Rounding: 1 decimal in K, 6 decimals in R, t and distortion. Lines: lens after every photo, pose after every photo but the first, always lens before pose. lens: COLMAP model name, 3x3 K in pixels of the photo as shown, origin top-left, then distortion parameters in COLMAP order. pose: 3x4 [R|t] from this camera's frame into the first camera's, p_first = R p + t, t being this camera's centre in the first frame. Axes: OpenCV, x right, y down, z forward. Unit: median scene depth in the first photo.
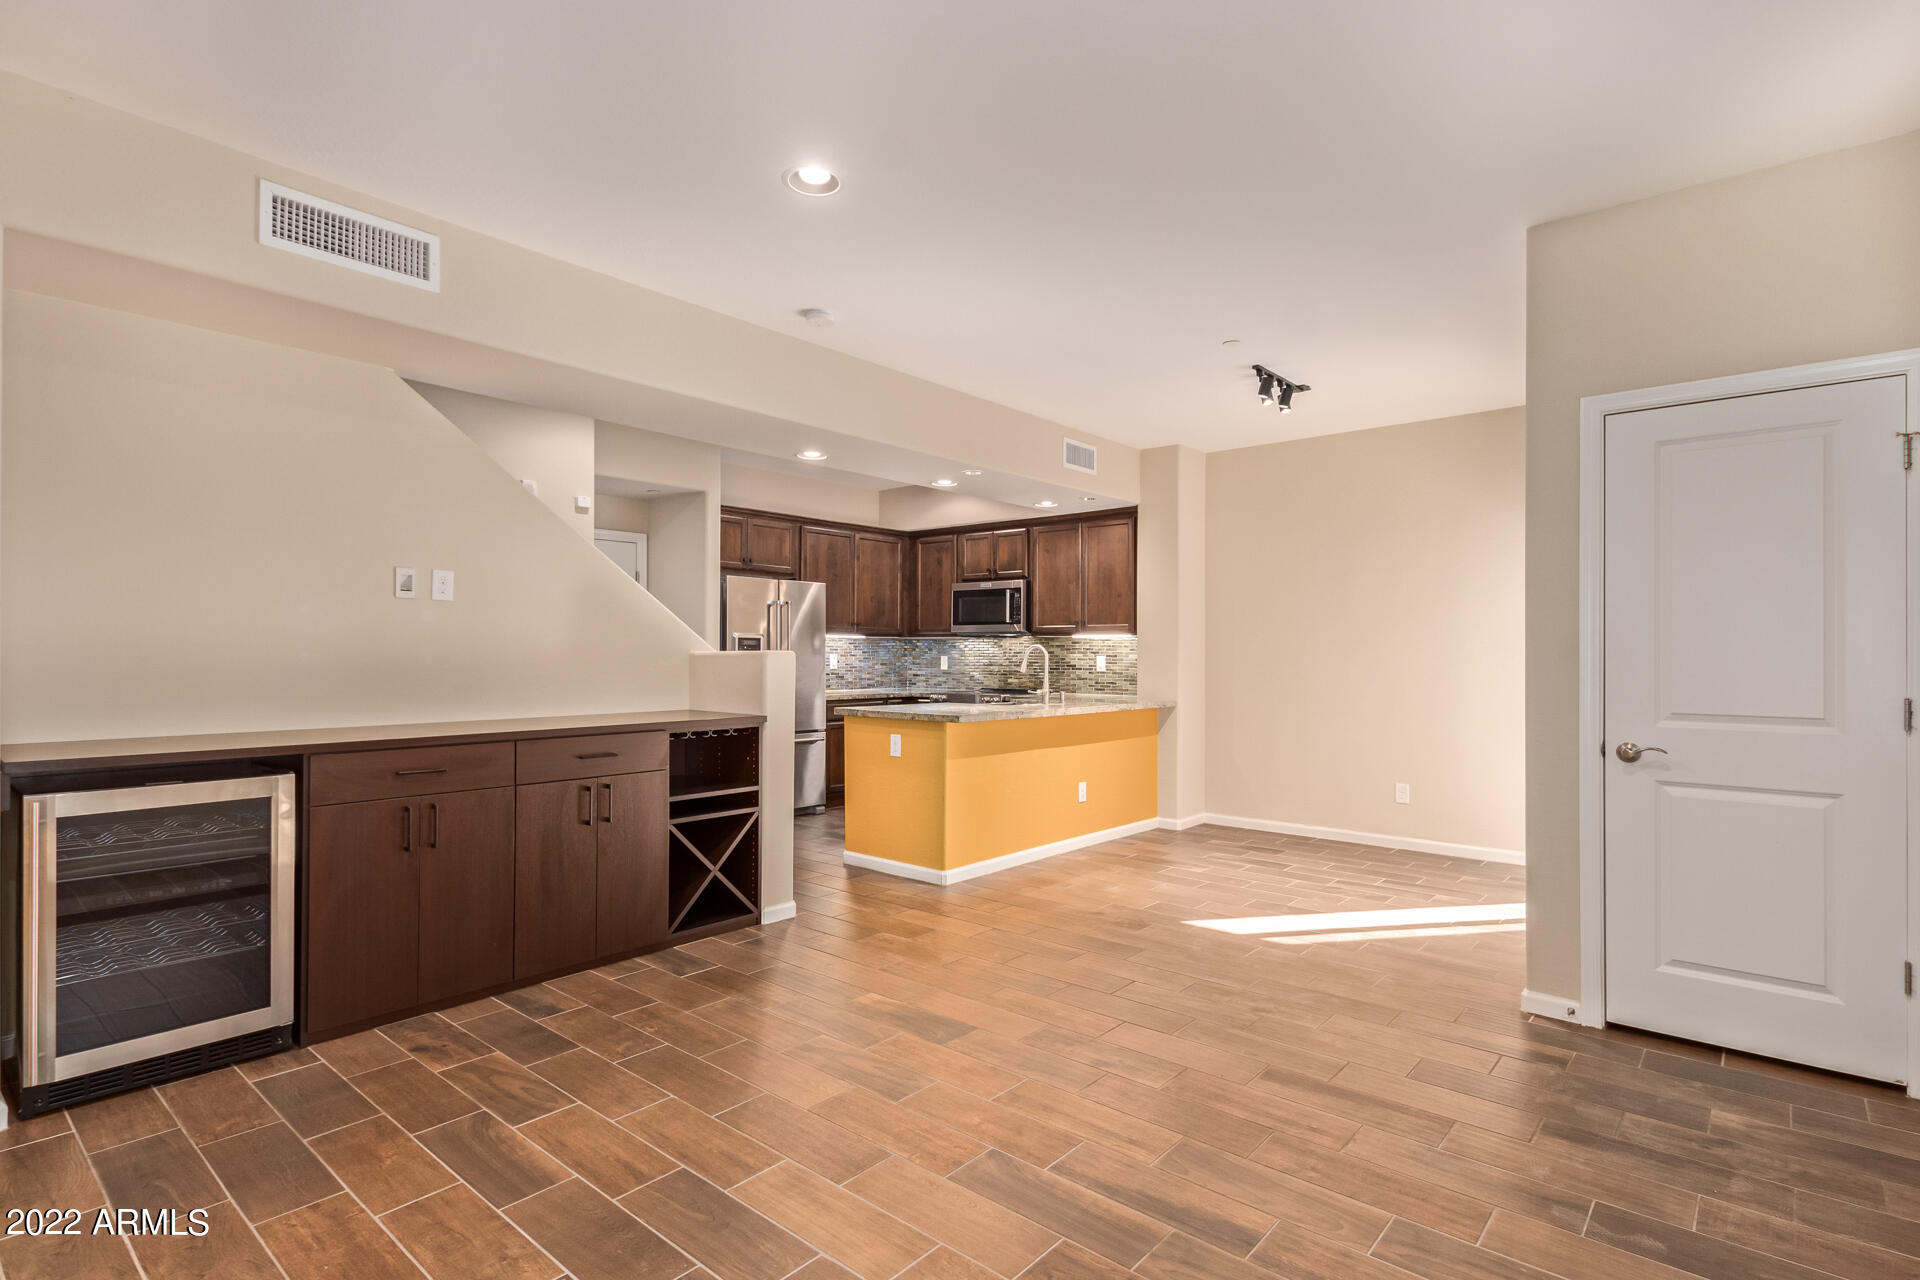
lens RADIAL K [[937.3, 0, 955.9], [0, 937.3, 658.8], [0, 0, 1]] dist [0.024623, -0.009087]
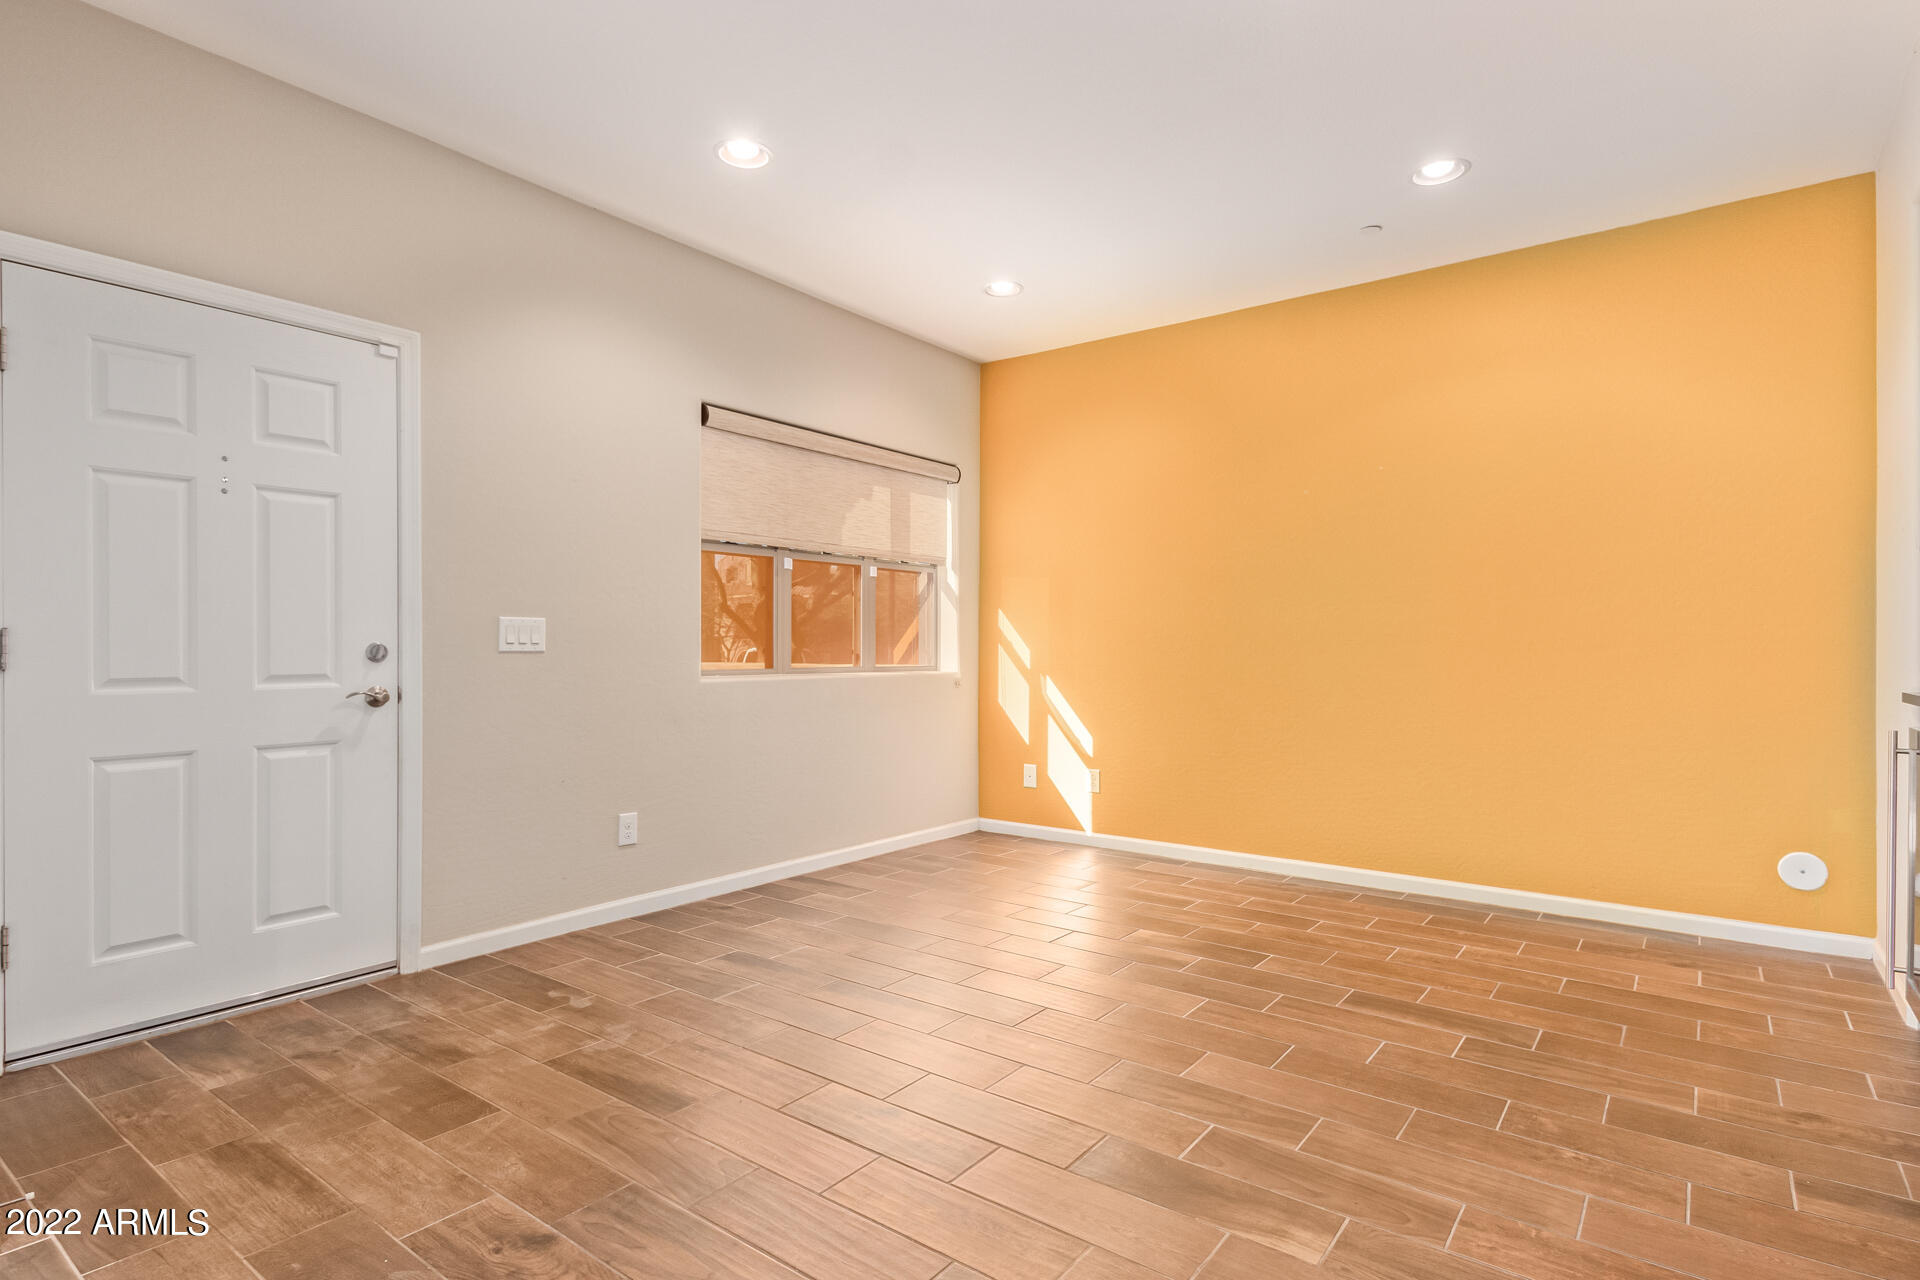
lens RADIAL K [[977.1, 0, 963.6], [0, 977.1, 643.3], [0, 0, 1]] dist [0.021618, -0.003444]
pose [[-0.997311, -0.007513, -0.072896, 0.072623], [-0.007654, 0.999969, 0.001665, 0.023838], [0.072882, 0.002219, -0.997338, 0.845132]]
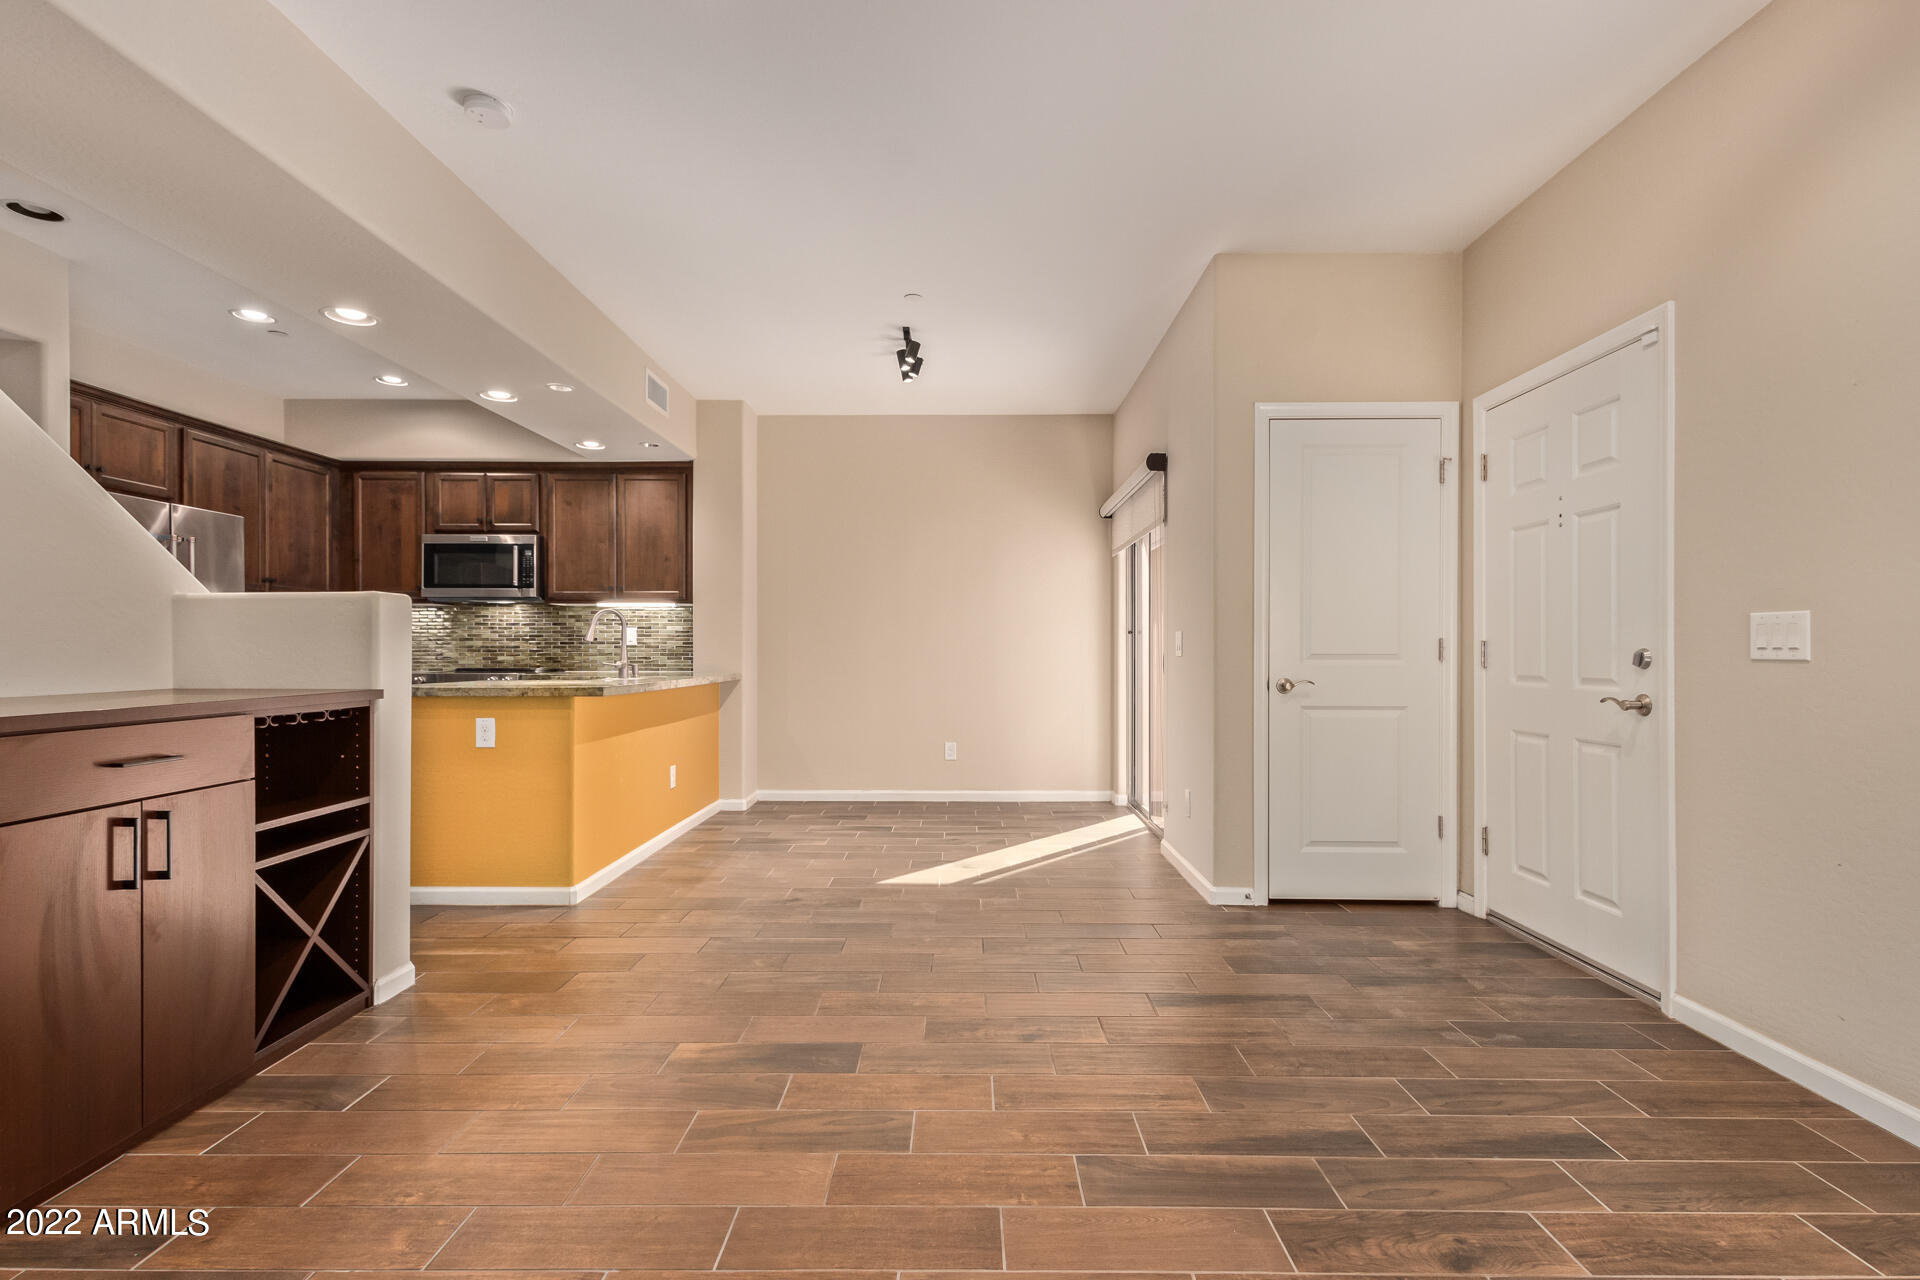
lens RADIAL K [[937.3, 0, 951.6], [0, 937.3, 649.6], [0, 0, 1]] dist [0.024623, -0.009087]
pose [[0.764084, -0.003890, 0.645105, -0.230989], [0.006214, 0.999980, -0.001330, 0.025688], [-0.645087, 0.005025, 0.764093, 0.164858]]
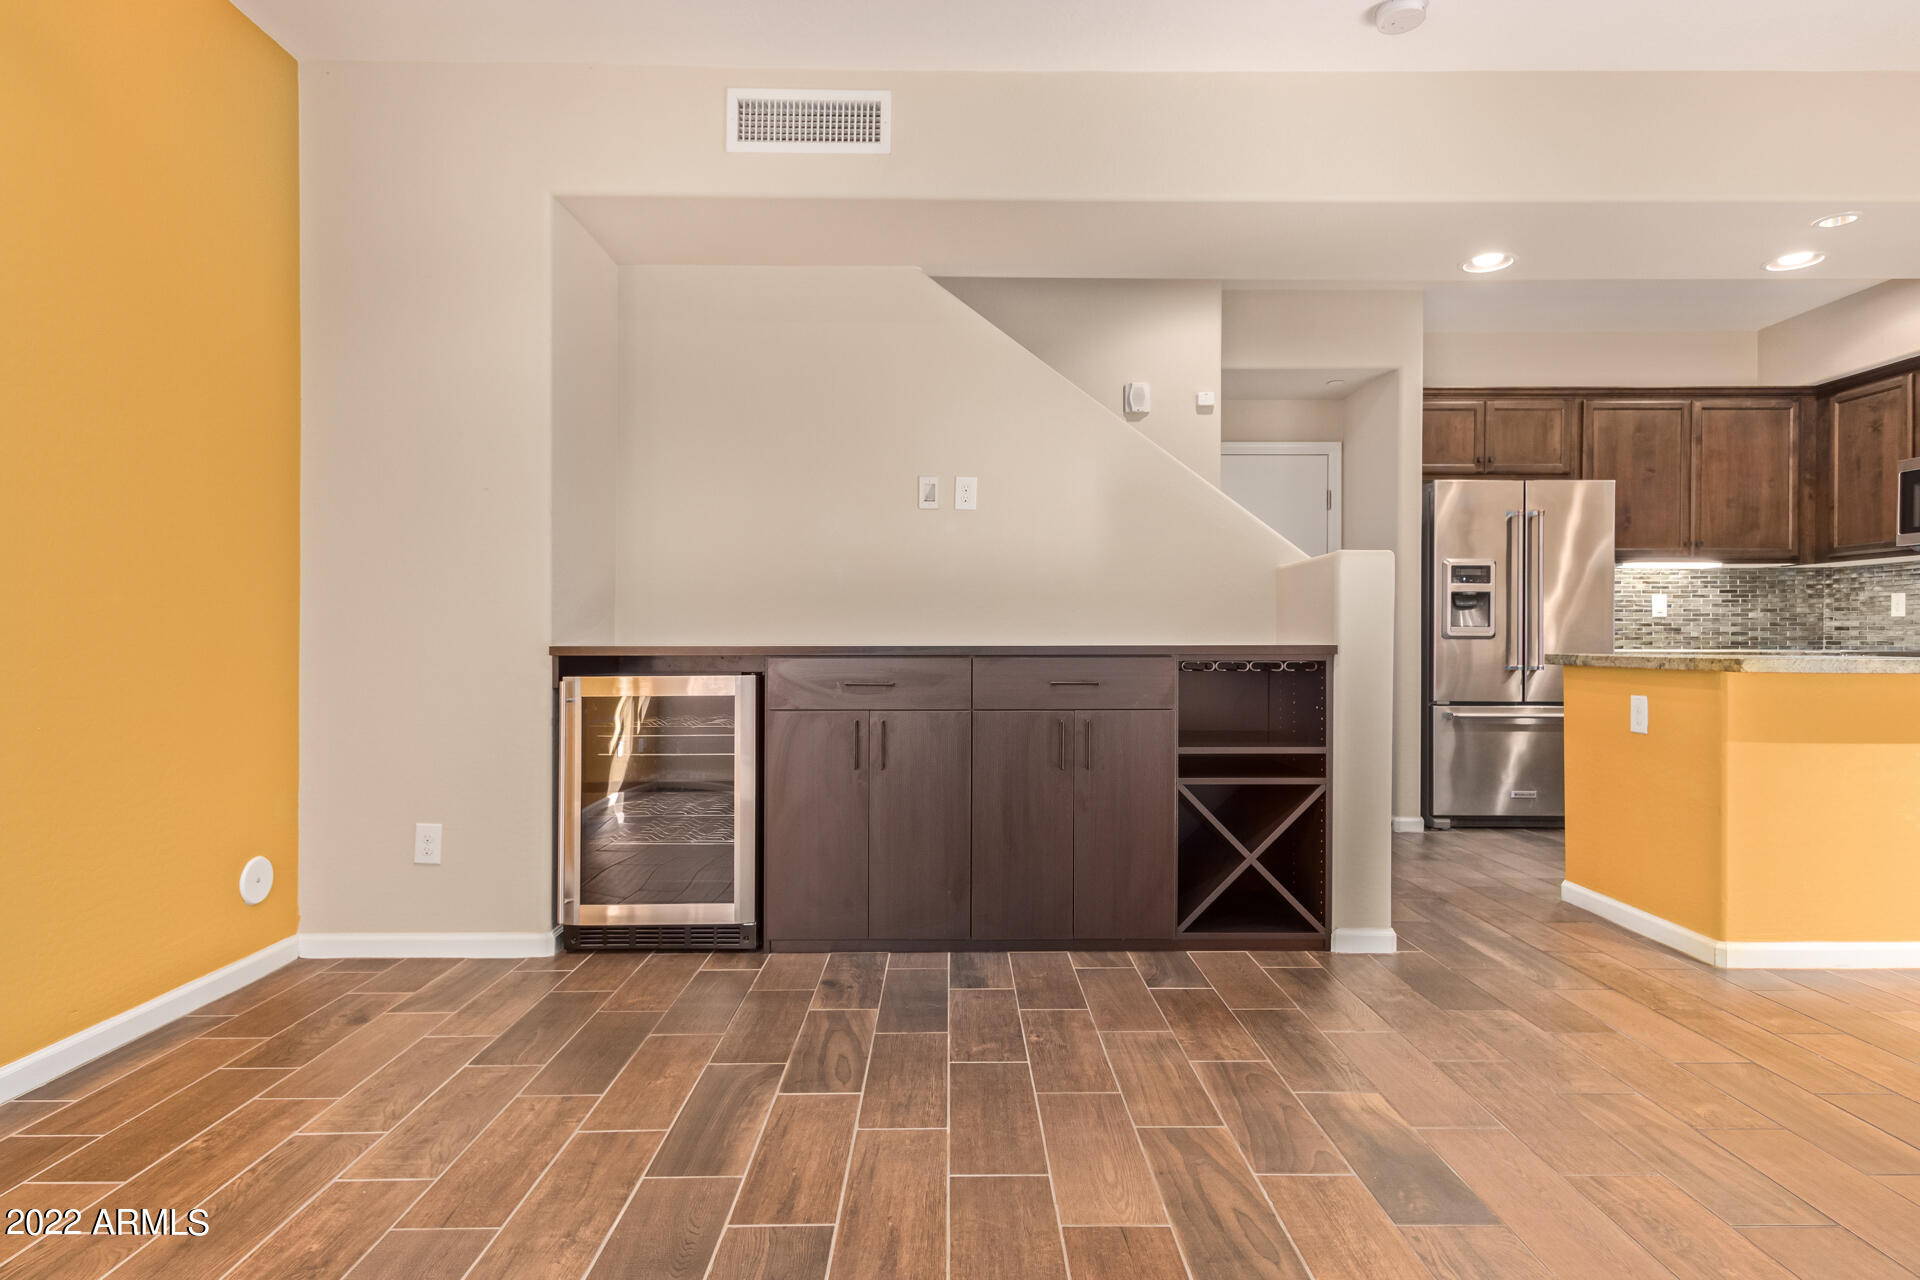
lens RADIAL K [[1041.2, 0, 958.9], [0, 1041.2, 642.2], [0, 0, 1]] dist [0.016112, -0.003849]
pose [[0.660262, -0.001586, -0.751034, 0.130044], [-0.001972, 0.999991, -0.003846, 0.044016], [0.751033, 0.004021, 0.660253, 0.212459]]
